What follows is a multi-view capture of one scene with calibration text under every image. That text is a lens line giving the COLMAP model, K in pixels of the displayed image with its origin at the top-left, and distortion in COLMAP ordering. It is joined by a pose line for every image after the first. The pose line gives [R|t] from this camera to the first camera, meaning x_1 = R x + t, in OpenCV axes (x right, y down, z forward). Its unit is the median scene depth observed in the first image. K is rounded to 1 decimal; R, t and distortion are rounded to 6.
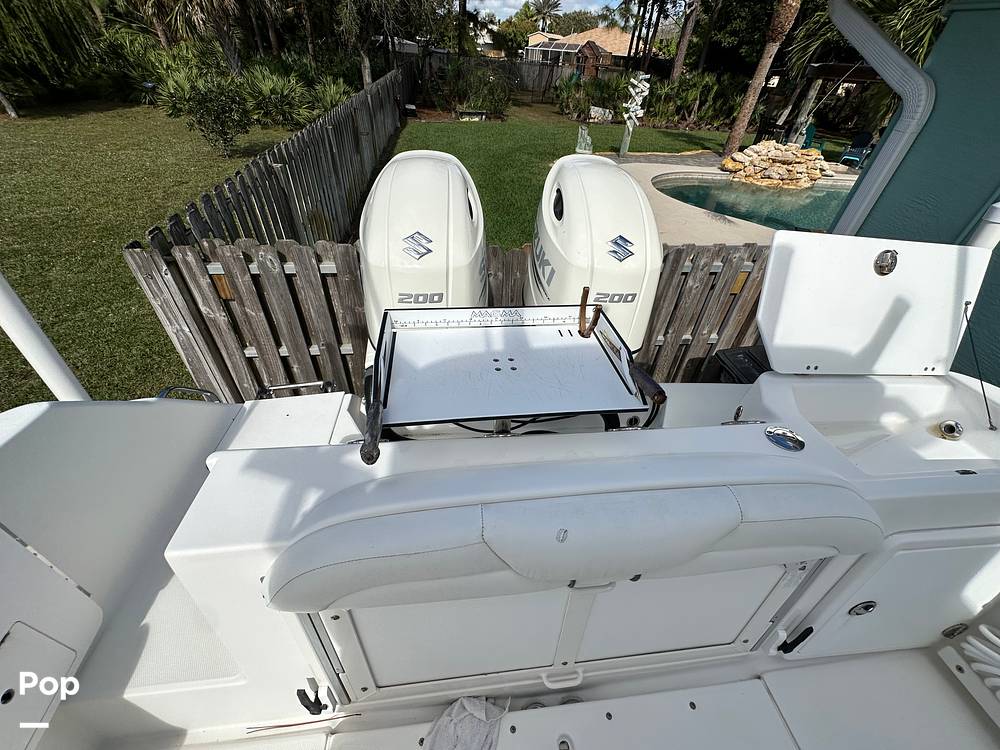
lens RADIAL K [[398.1, 0, 495.1], [0, 398.1, 376.0], [0, 0, 1]] dist [-0.001857, 0.000088]
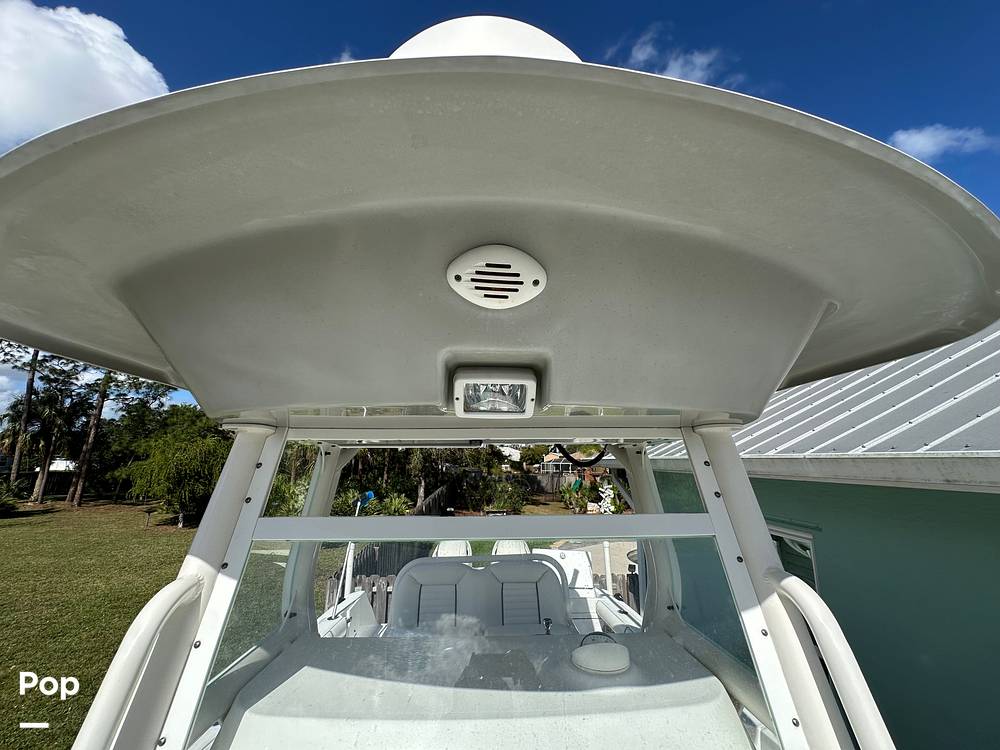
lens RADIAL K [[398.1, 0, 501.1], [0, 398.1, 375.0], [0, 0, 1]] dist [-0.001857, 0.000088]
pose [[0.997863, -0.052950, -0.038288, 0.036533], [0.002456, 0.615933, -0.787795, 0.105339], [0.065296, 0.786017, 0.614746, -0.175342]]
